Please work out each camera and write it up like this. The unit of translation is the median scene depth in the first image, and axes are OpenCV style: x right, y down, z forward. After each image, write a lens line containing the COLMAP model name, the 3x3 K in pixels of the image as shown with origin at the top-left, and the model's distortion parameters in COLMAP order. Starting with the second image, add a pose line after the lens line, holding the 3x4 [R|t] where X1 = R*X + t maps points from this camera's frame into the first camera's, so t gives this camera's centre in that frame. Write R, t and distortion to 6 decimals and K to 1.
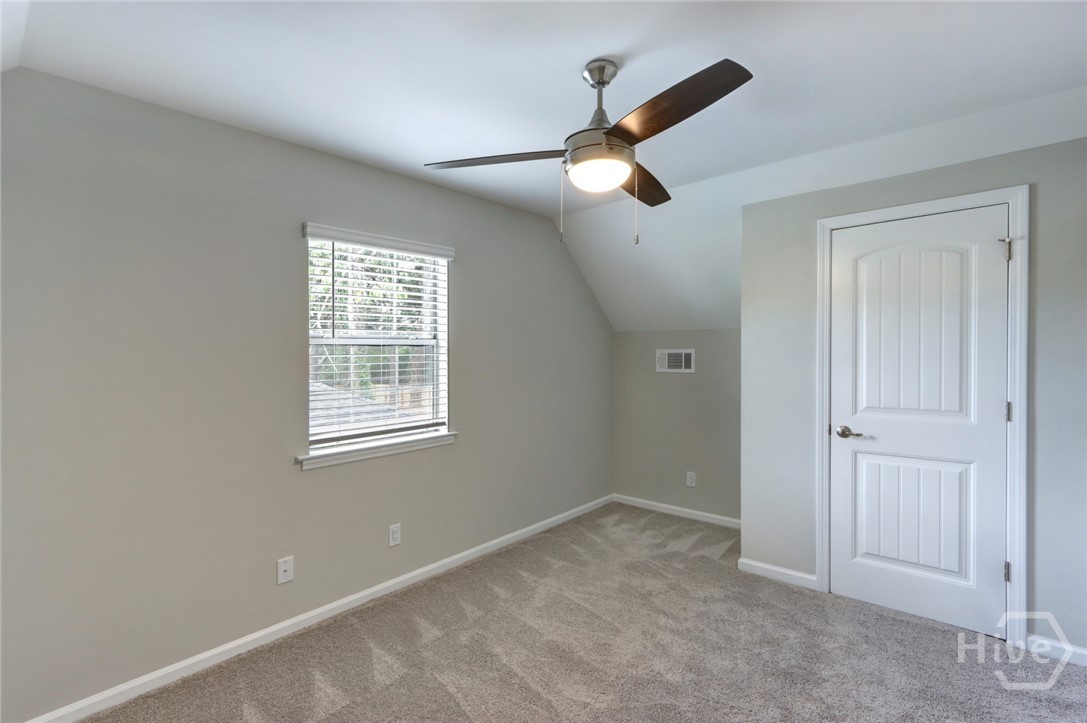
lens RADIAL K [[510.9, 0, 543.5], [0, 510.9, 361.5], [0, 0, 1]] dist [0.000360, 0.000037]
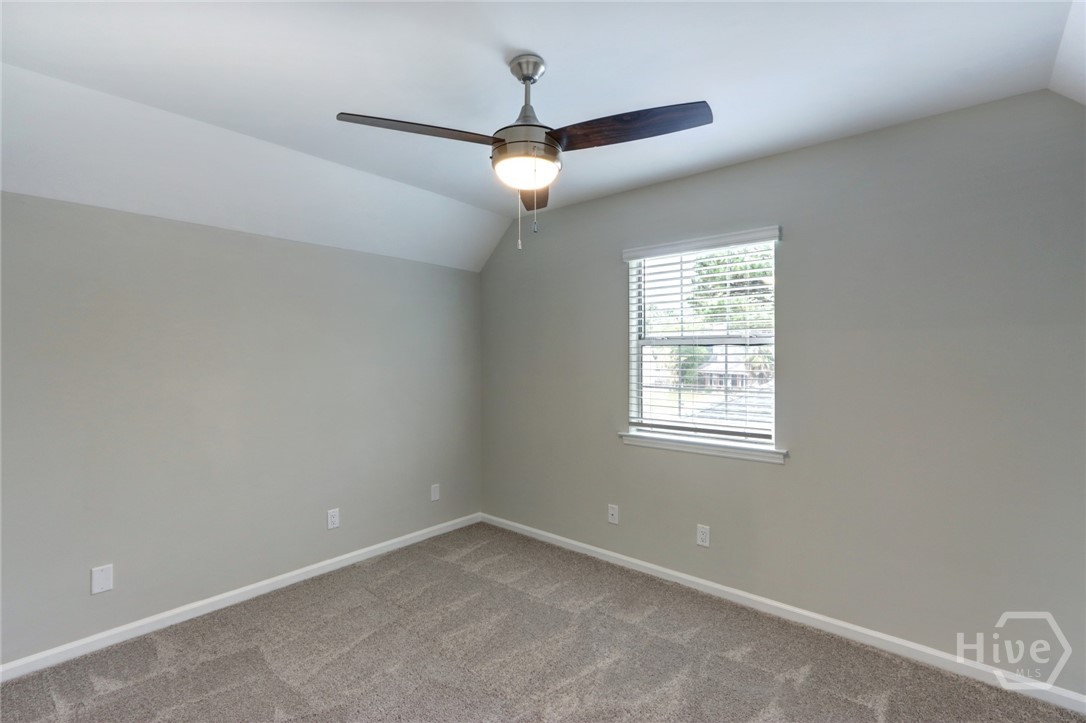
lens RADIAL K [[505.0, 0, 541.0], [0, 505.0, 352.5], [0, 0, 1]] dist [0.001165, 0.000692]
pose [[0.033767, 0.007957, -0.999398, 0.775770], [-0.018264, 0.999806, 0.007343, -0.021201], [0.999263, 0.018005, 0.033906, 0.729424]]
